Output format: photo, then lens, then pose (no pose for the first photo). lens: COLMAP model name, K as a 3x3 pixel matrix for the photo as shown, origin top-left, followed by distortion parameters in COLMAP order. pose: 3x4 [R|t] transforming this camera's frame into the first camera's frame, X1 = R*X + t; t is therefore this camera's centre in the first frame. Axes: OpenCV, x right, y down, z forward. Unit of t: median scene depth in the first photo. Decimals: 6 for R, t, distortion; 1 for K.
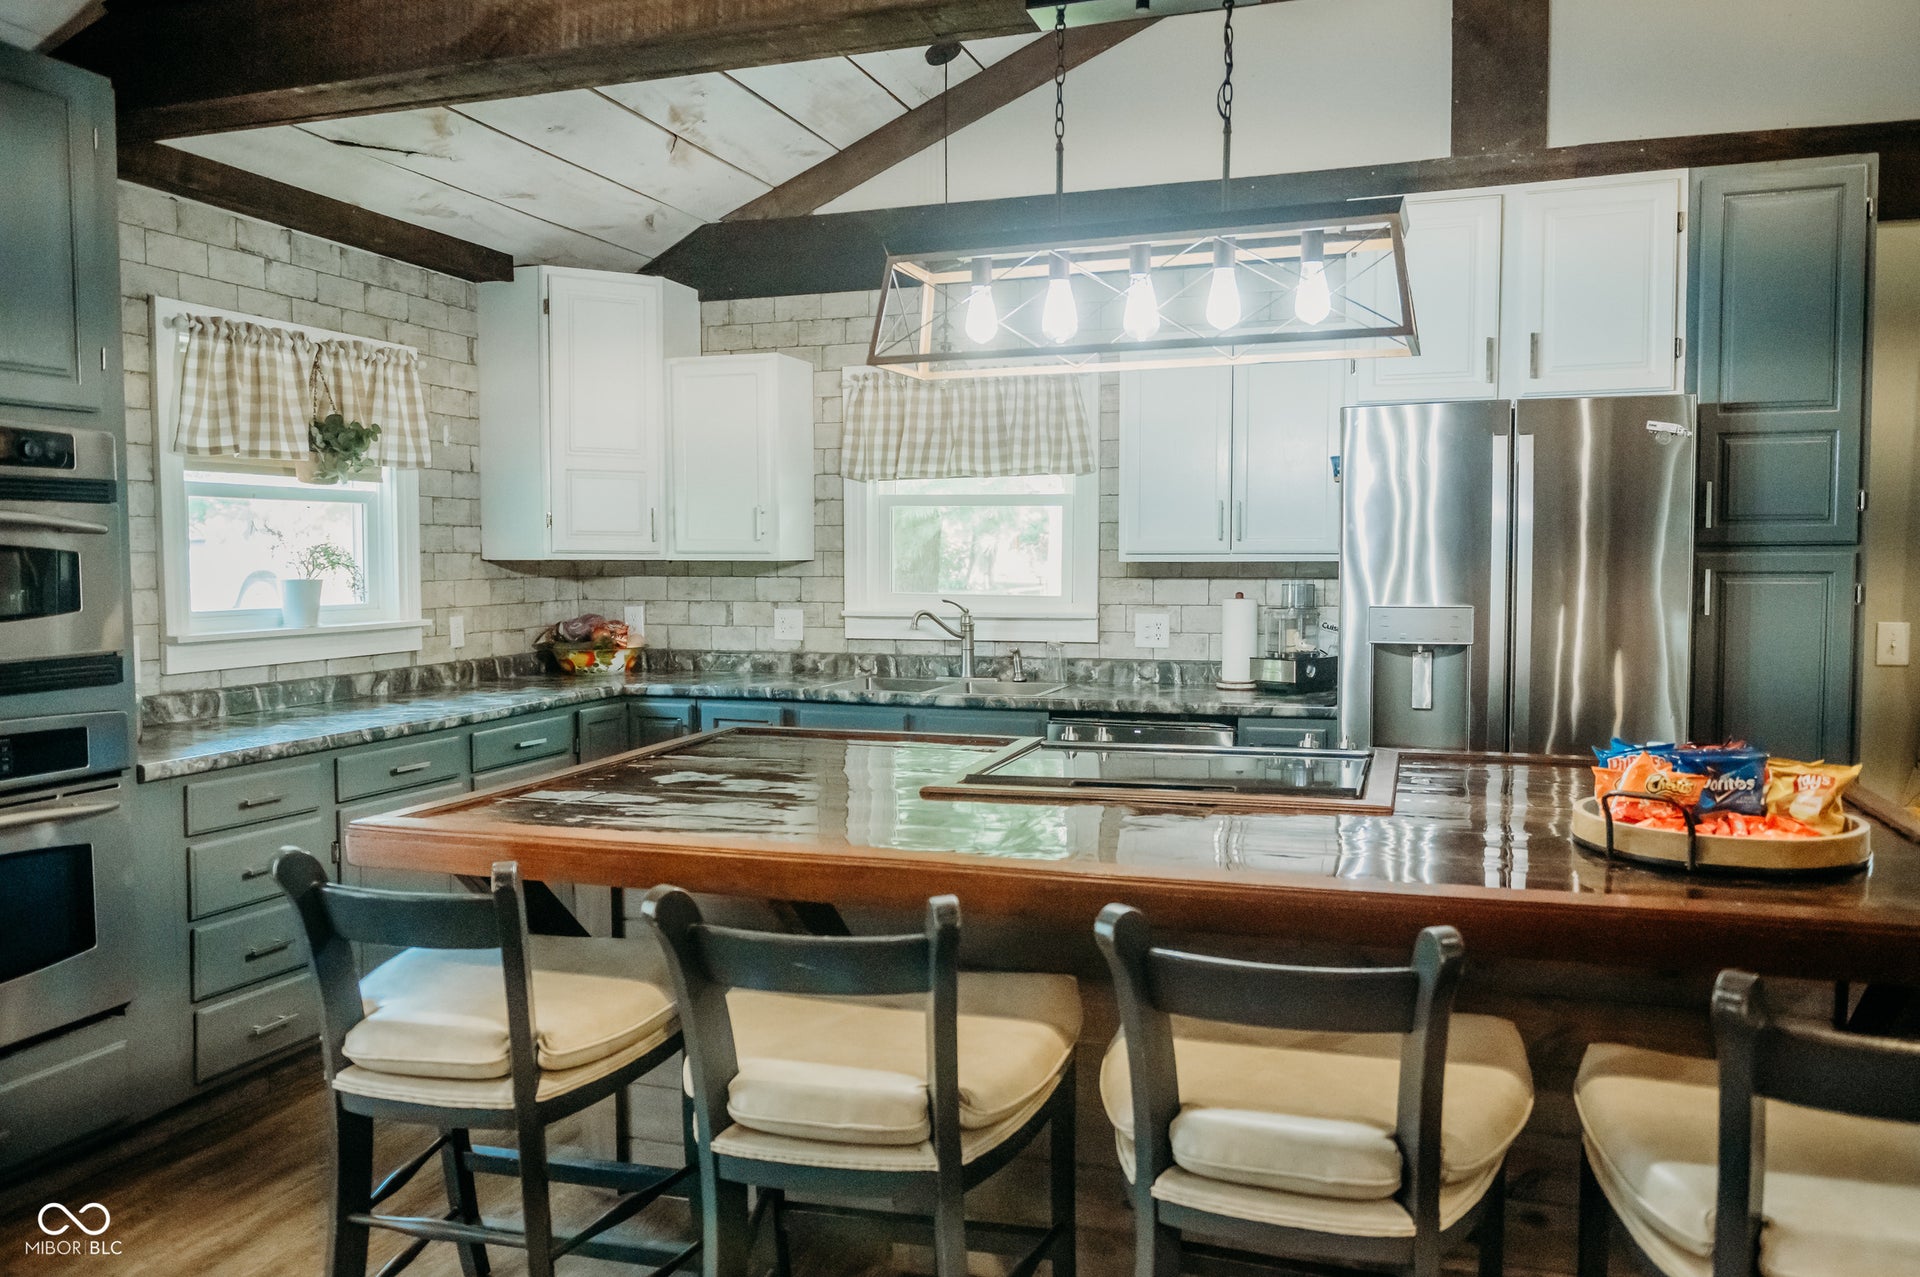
lens RADIAL K [[1328.9, 0, 975.8], [0, 1328.9, 630.0], [0, 0, 1]] dist [-0.007409, -0.008576]
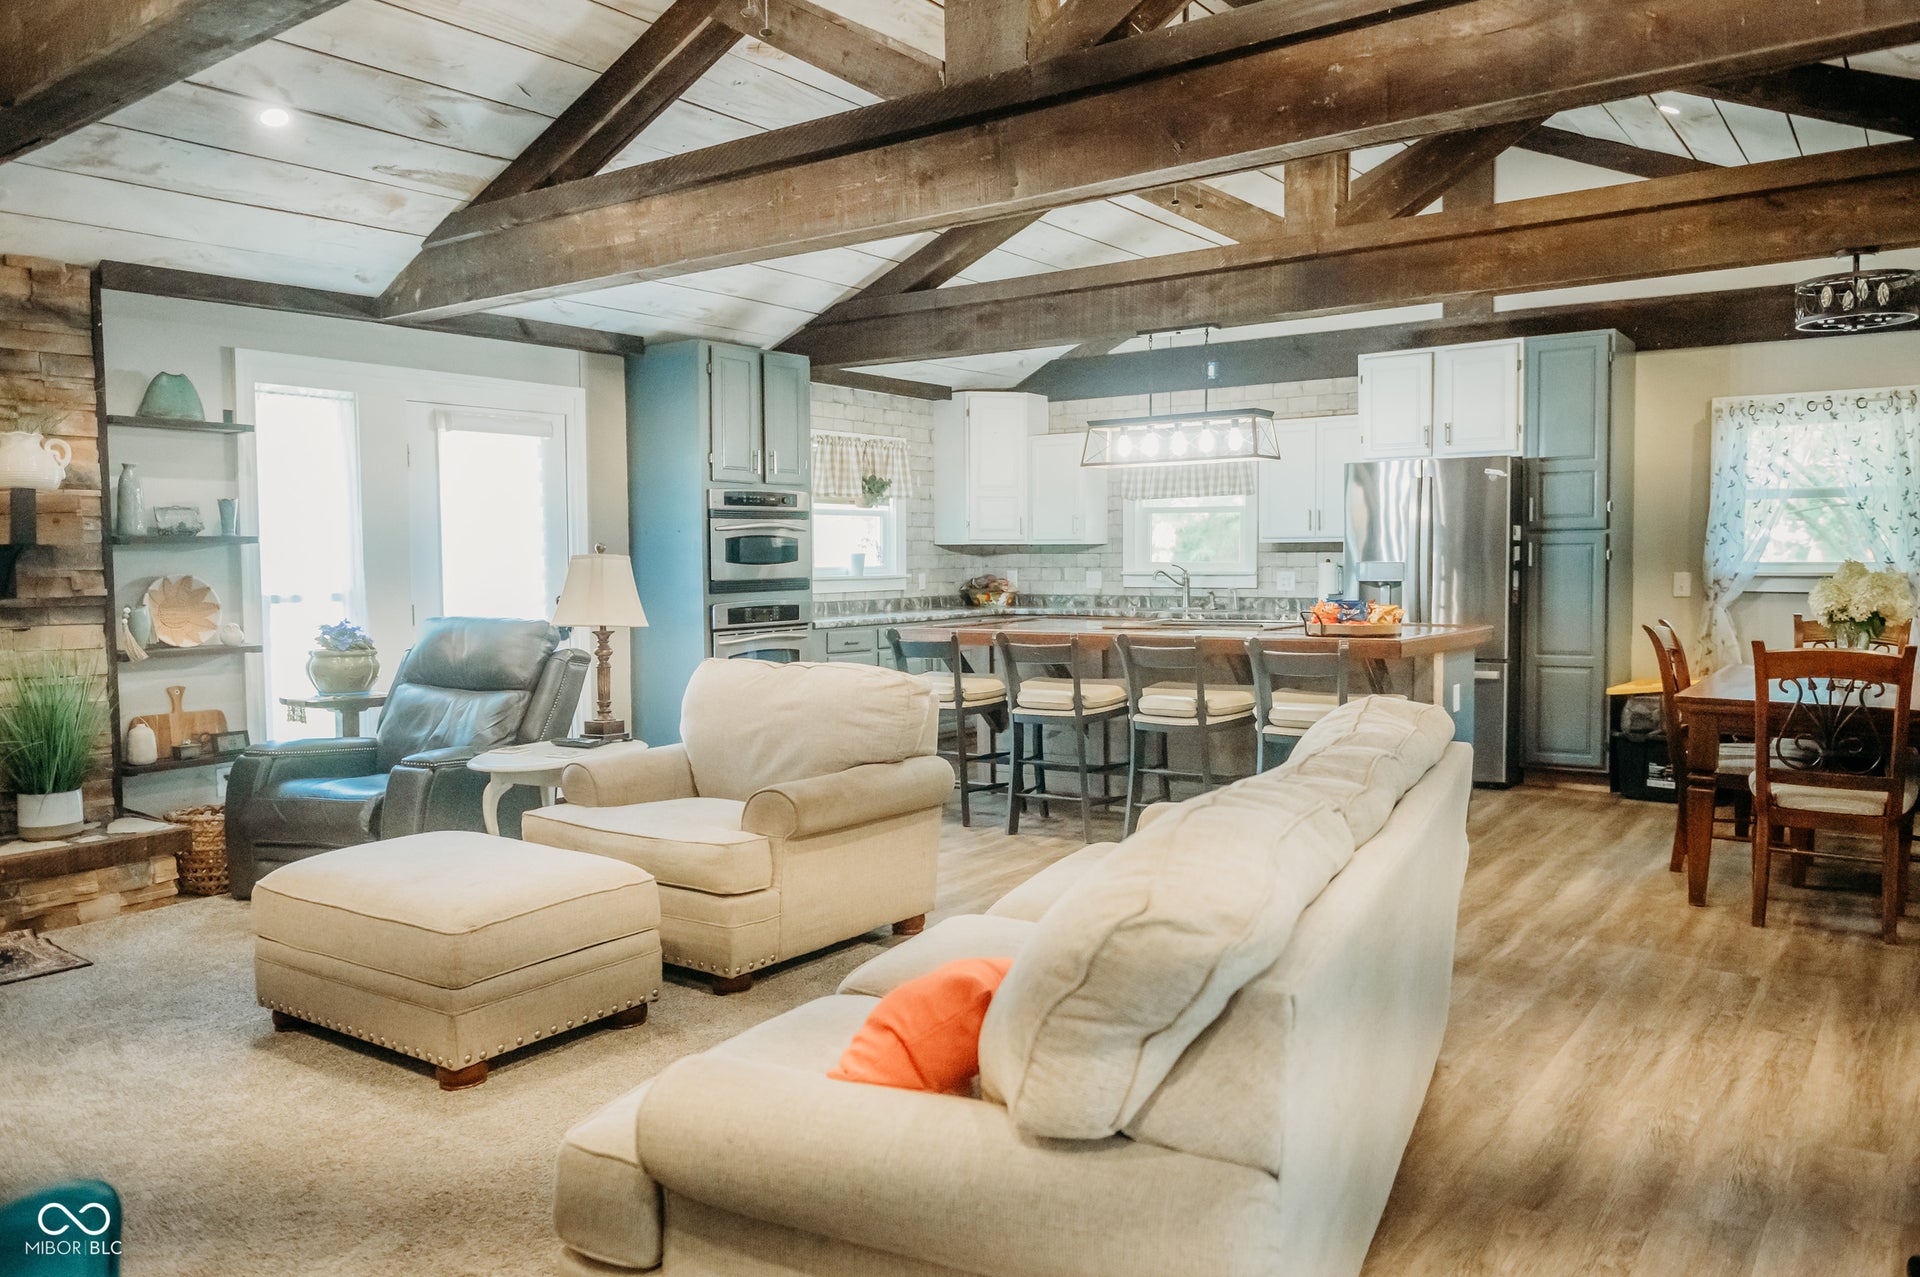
lens RADIAL K [[1328.9, 0, 962.9], [0, 1328.9, 628.0], [0, 0, 1]] dist [-0.007409, -0.008576]
pose [[0.951262, 0.012945, -0.308112, 0.274396], [-0.012726, 0.999915, 0.002719, 0.065265], [0.308121, 0.001334, 0.951346, -0.857852]]
